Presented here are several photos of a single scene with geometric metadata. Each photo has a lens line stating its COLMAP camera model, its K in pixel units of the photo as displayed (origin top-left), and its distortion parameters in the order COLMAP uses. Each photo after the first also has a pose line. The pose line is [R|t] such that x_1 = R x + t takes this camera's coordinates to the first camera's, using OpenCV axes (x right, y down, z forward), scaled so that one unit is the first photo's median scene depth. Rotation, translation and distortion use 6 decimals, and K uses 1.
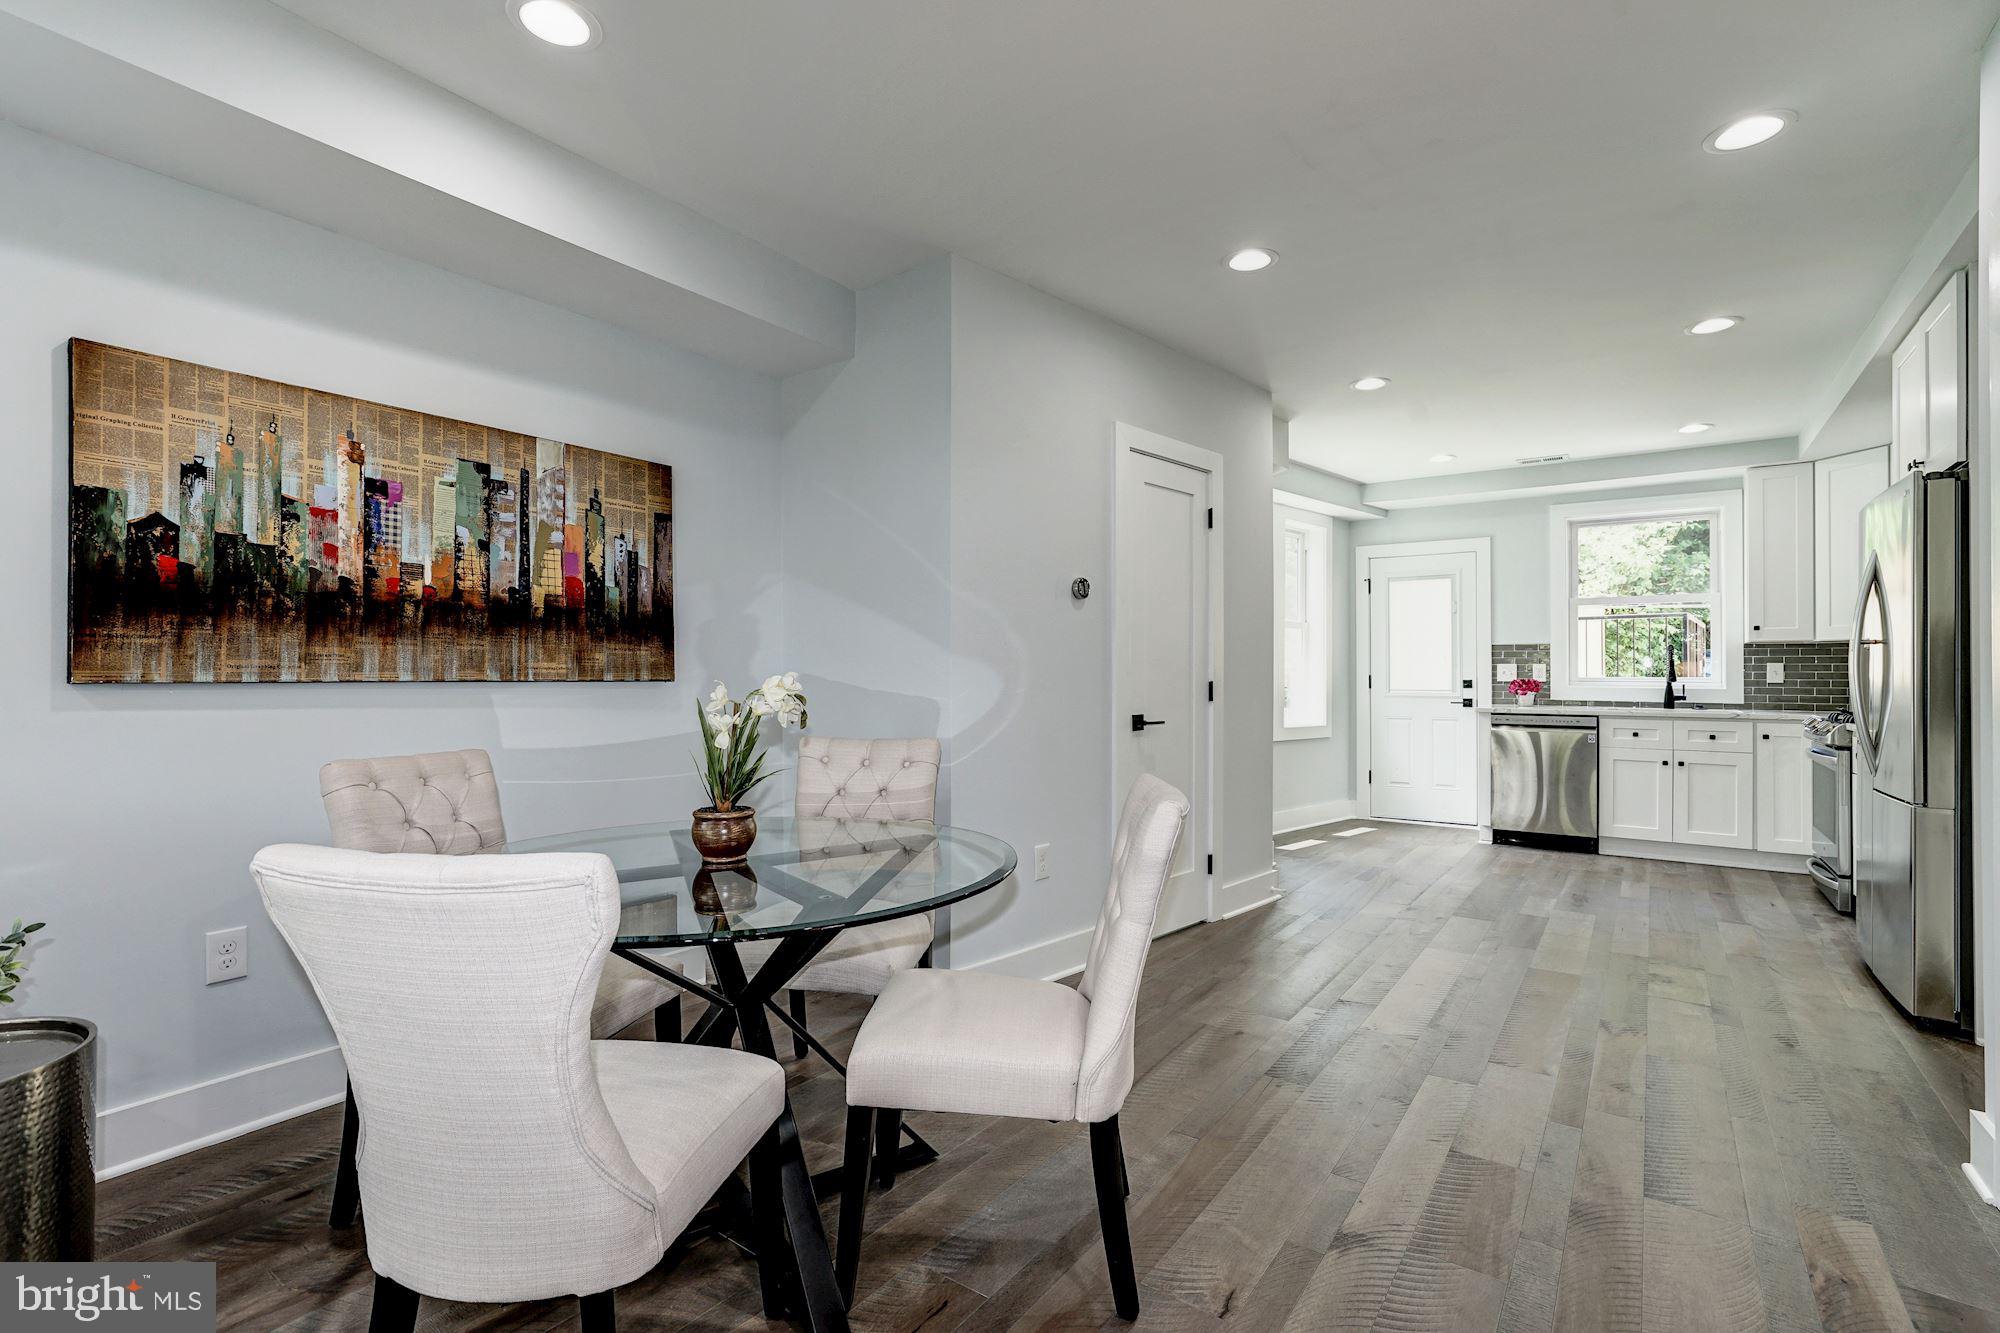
lens RADIAL K [[916.0, 0, 1006.9], [0, 916.0, 670.8], [0, 0, 1]] dist [-0.027581, 0.015712]
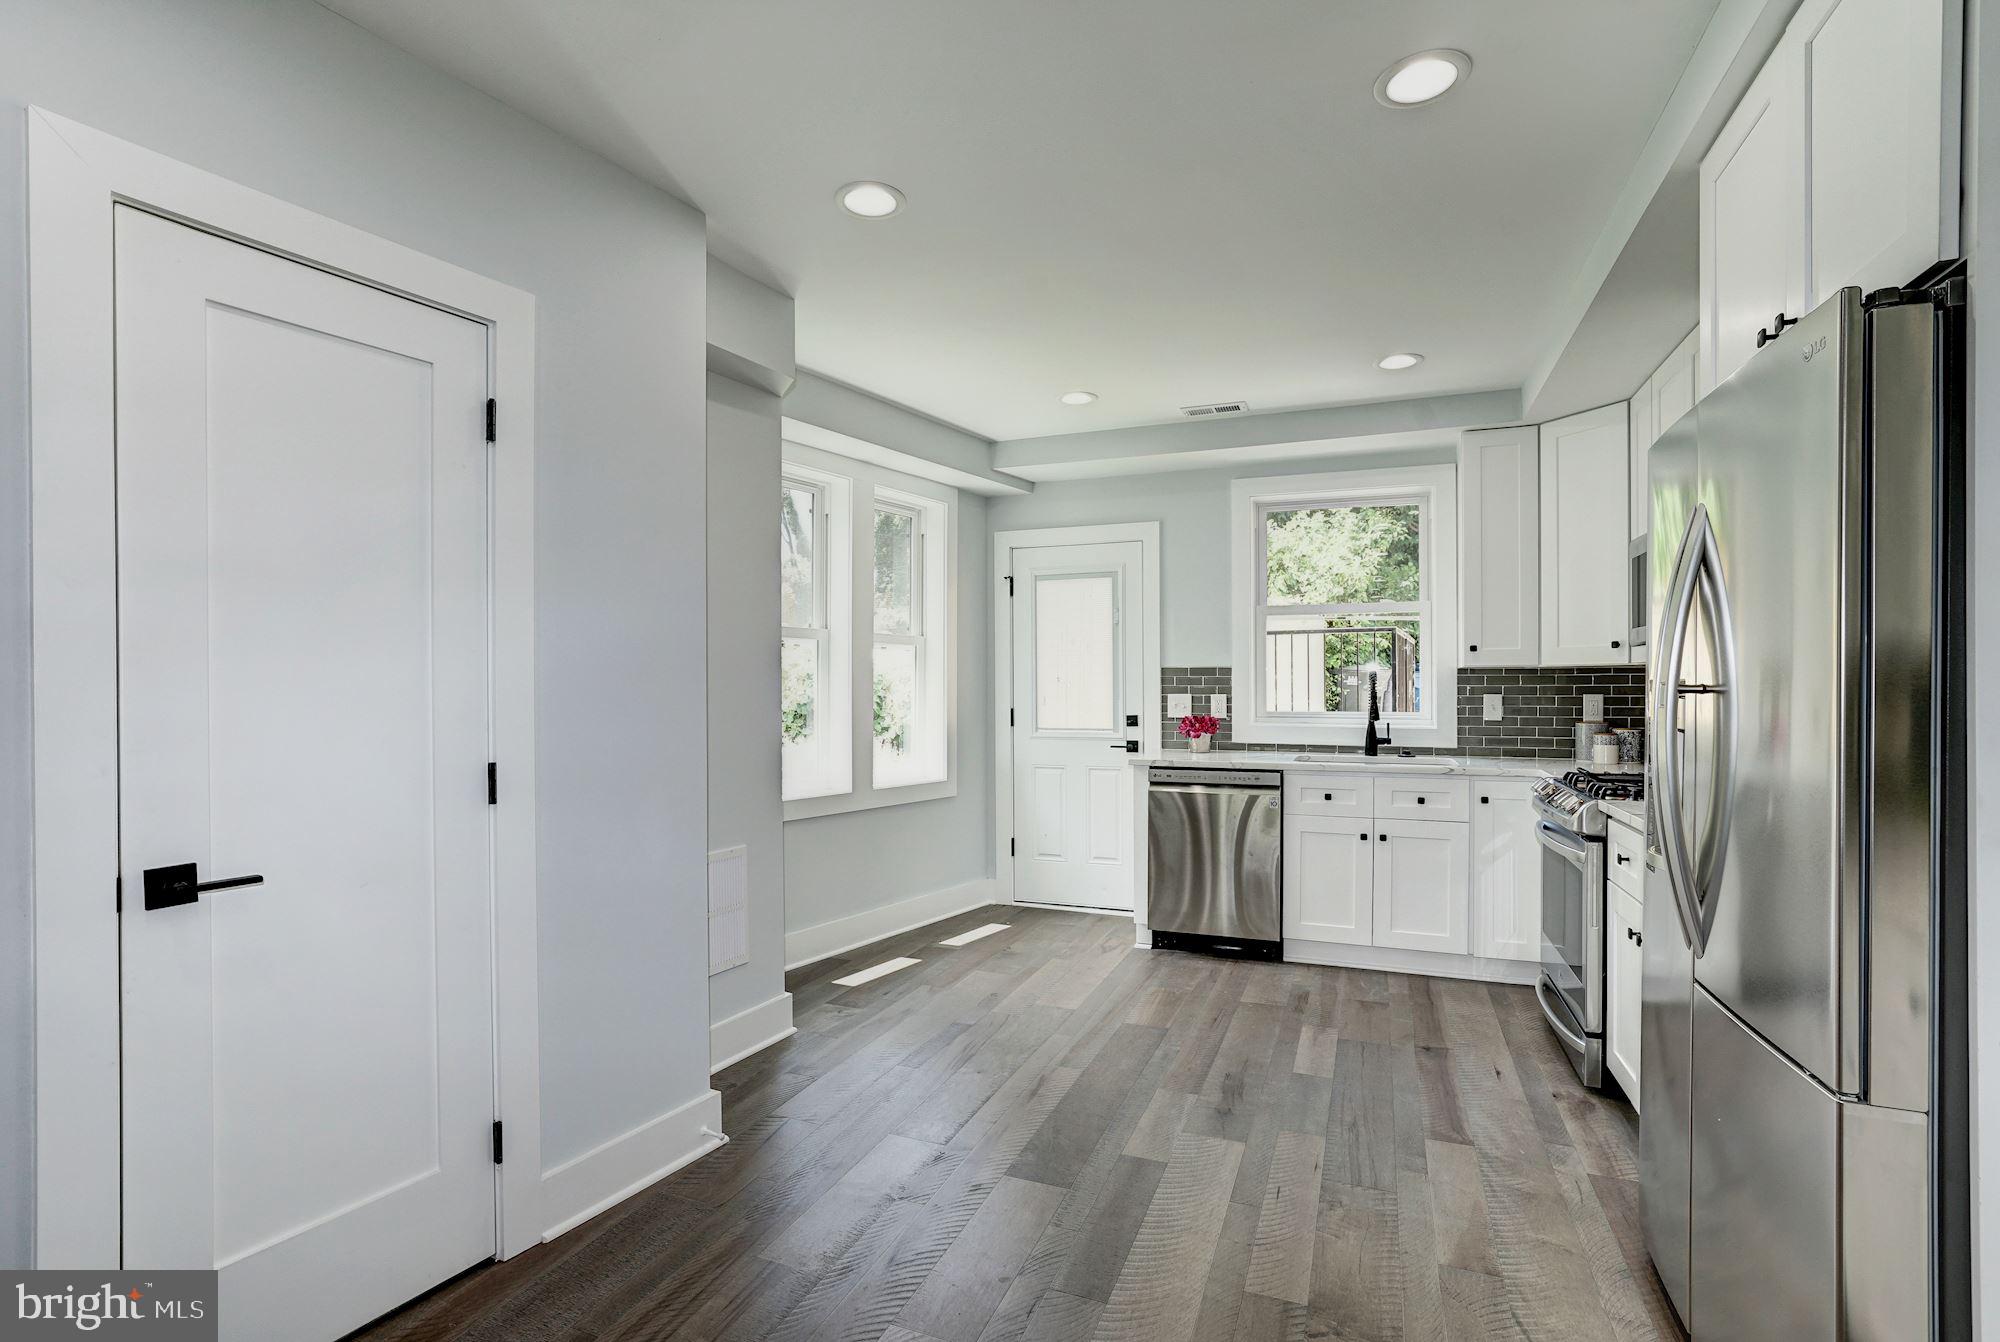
lens RADIAL K [[916.0, 0, 1011.3], [0, 916.0, 691.7], [0, 0, 1]] dist [-0.027581, 0.015712]
pose [[0.971729, -0.007544, 0.235977, 0.365582], [0.004445, 0.999897, 0.013662, -0.030183], [-0.236056, -0.012227, 0.971663, 0.467972]]
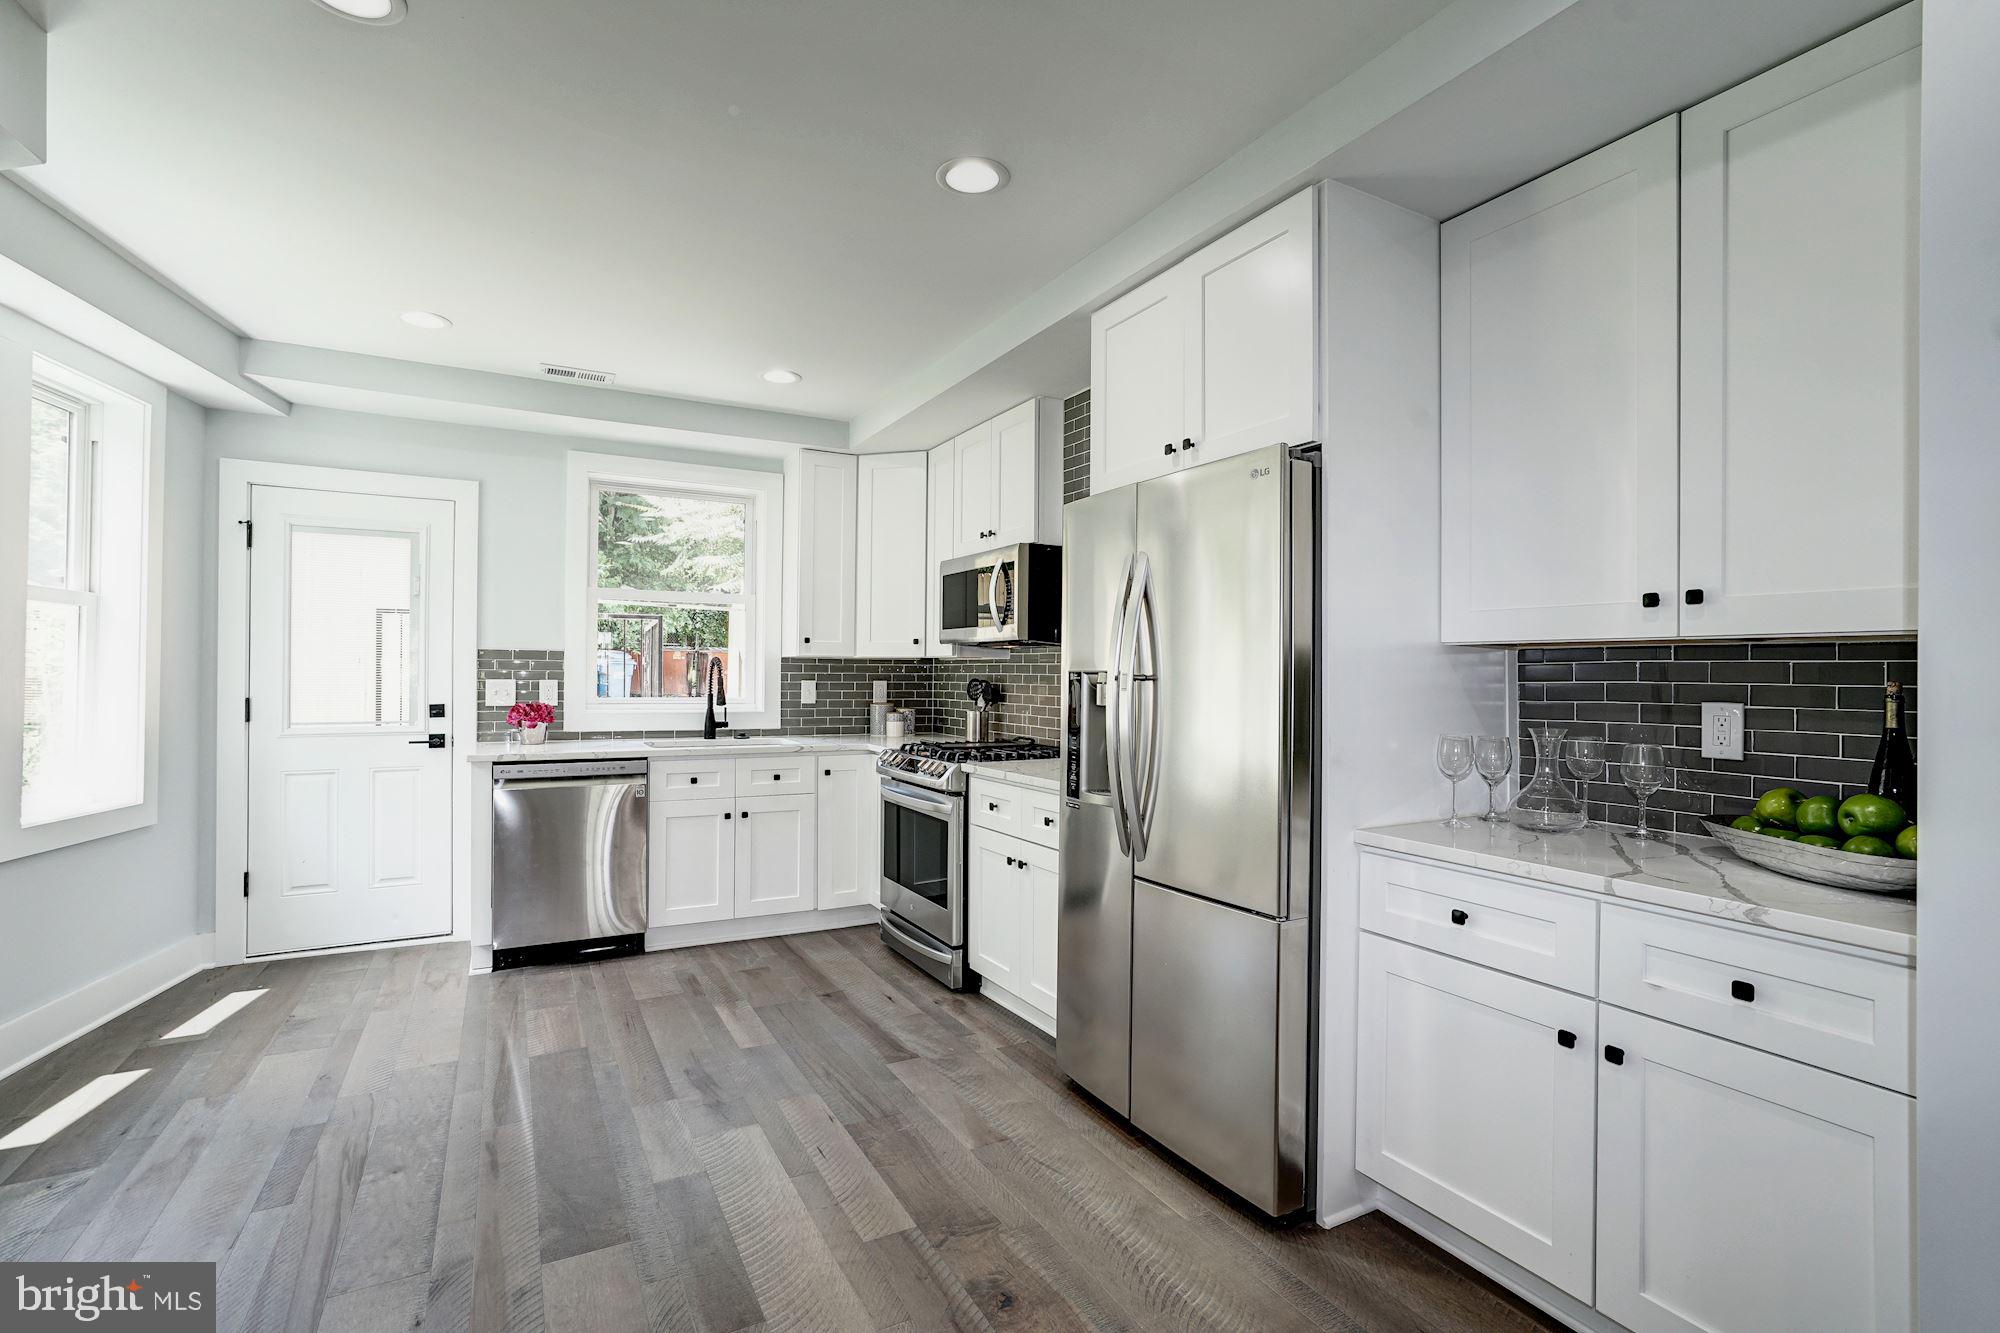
lens RADIAL K [[916.0, 0, 971.6], [0, 916.0, 667.5], [0, 0, 1]] dist [-0.027581, 0.015712]
pose [[0.453632, 0.005046, 0.891175, 0.181377], [-0.011372, 0.999935, 0.000126, -0.030084], [-0.891116, -0.010191, 0.453660, 0.607749]]
